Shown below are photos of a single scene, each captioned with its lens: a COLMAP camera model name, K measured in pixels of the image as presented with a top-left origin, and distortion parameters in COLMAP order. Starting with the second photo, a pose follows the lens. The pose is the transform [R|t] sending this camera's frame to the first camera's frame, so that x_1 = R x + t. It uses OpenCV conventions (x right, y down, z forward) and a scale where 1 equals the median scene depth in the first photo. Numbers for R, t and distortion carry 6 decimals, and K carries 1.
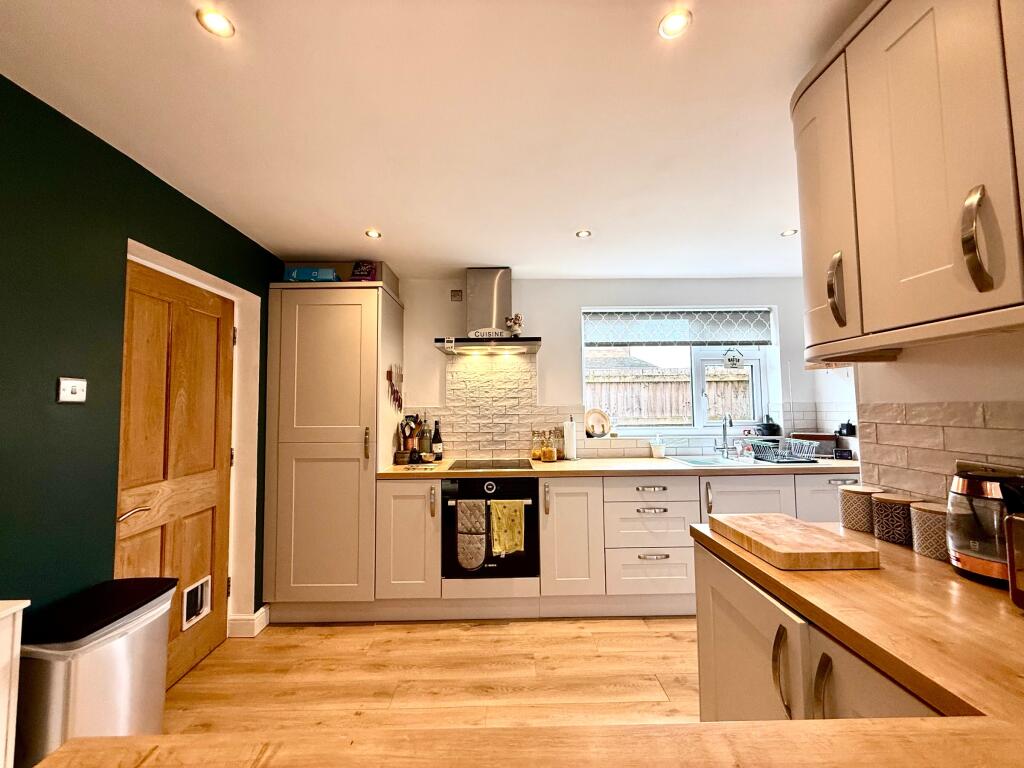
lens RADIAL K [[409.6, 0, 511.0], [0, 409.6, 381.4], [0, 0, 1]] dist [-0.000177, -0.000018]
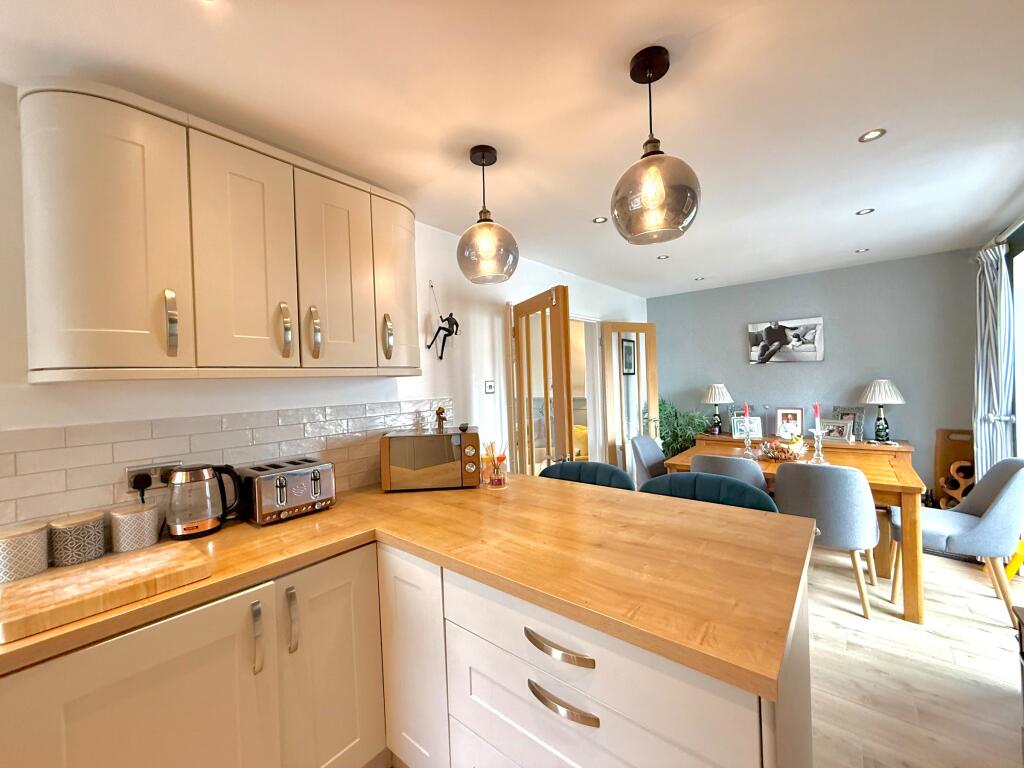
lens RADIAL K [[409.6, 0, 511.0], [0, 409.6, 381.4], [0, 0, 1]] dist [-0.000177, -0.000018]
pose [[-0.761521, 0.036464, 0.647113, -0.783860], [0.007681, 0.998854, -0.047245, -0.003851], [-0.648094, -0.031007, -0.760928, 1.532432]]
